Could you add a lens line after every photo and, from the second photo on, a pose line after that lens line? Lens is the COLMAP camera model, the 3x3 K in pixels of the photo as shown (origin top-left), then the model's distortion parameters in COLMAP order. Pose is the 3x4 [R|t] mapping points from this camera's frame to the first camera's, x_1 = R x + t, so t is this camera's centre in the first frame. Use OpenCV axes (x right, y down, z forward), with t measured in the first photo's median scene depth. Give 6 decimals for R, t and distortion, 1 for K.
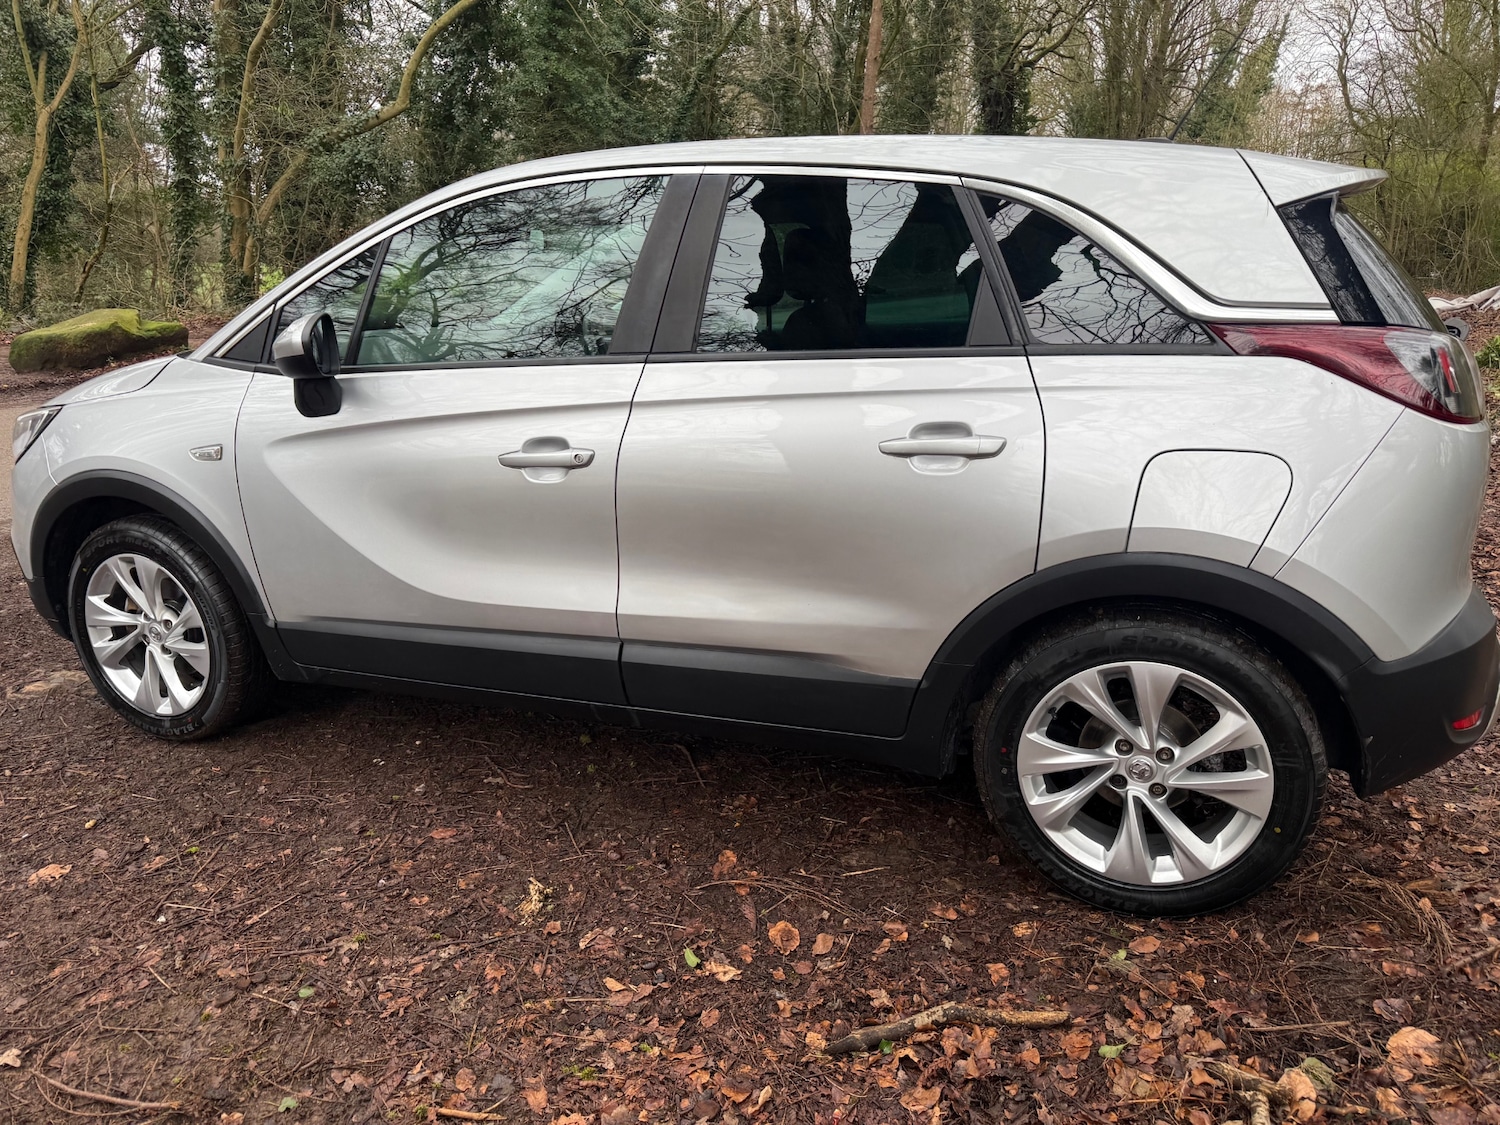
lens RADIAL K [[1068.1, 0, 742.6], [0, 1068.1, 560.2], [0, 0, 1]] dist [0.046626, -0.051150]
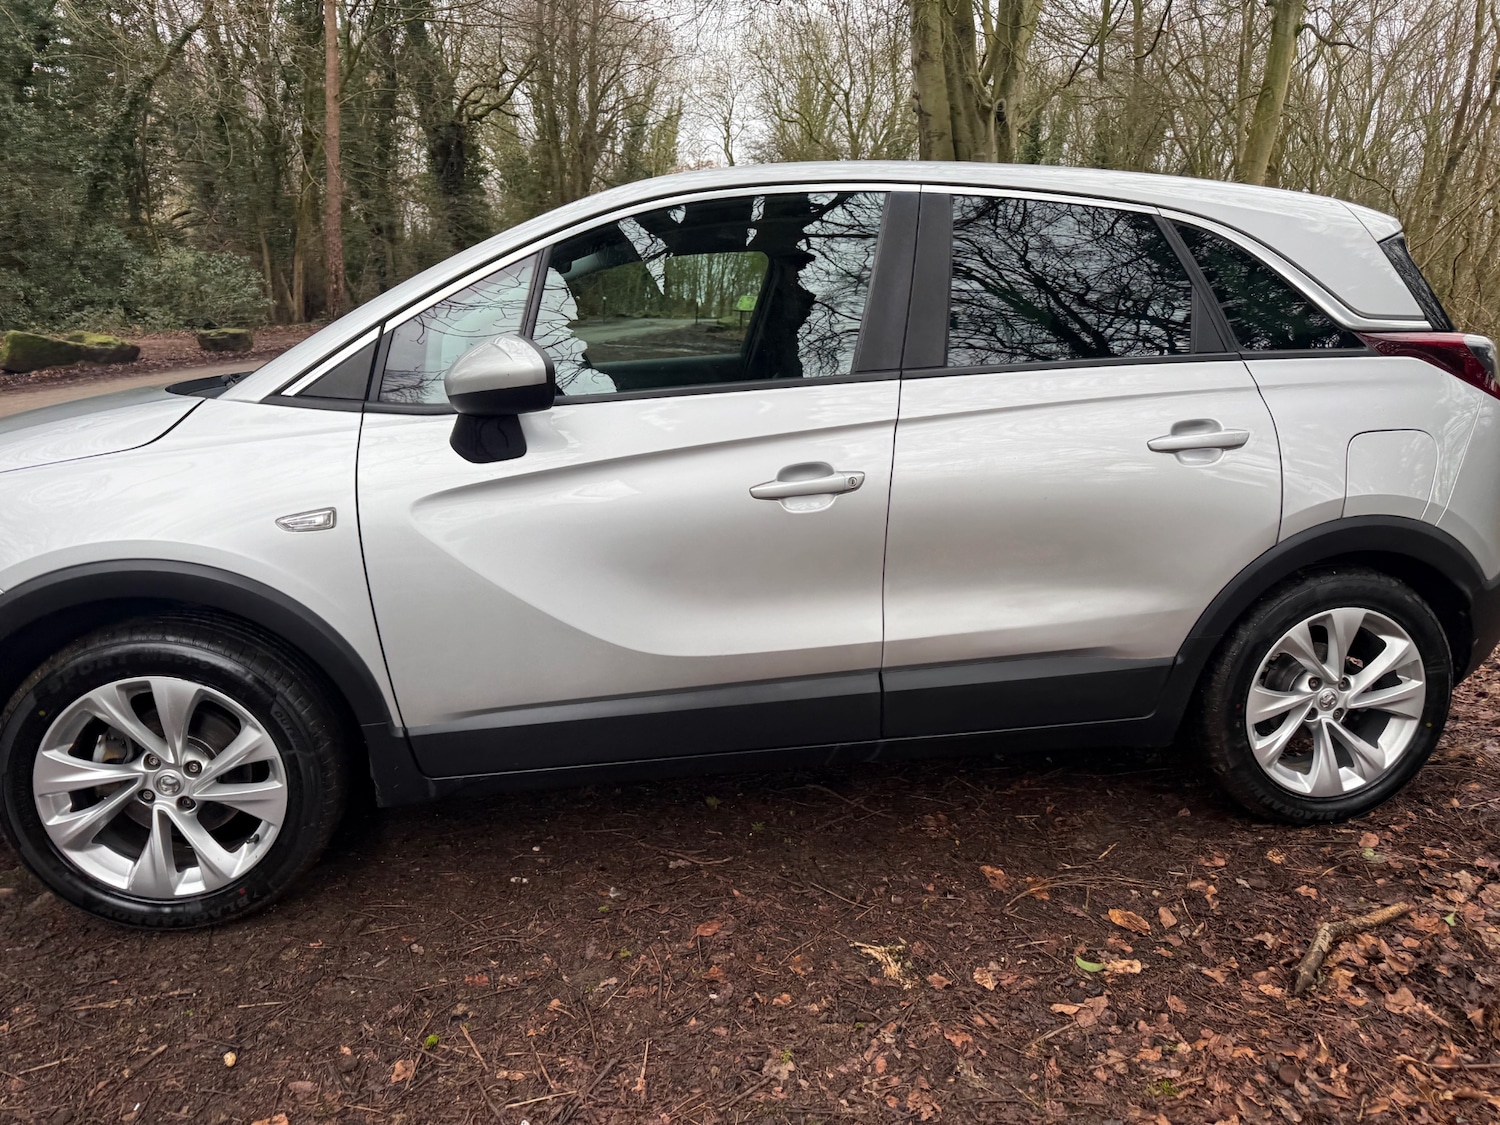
lens RADIAL K [[1068.1, 0, 742.6], [0, 1068.1, 560.2], [0, 0, 1]] dist [0.046626, -0.051150]
pose [[0.865864, -0.107651, 0.488559, -0.699366], [0.128986, 0.991595, -0.010109, -0.030068], [-0.483365, 0.071770, 0.872472, 0.227870]]
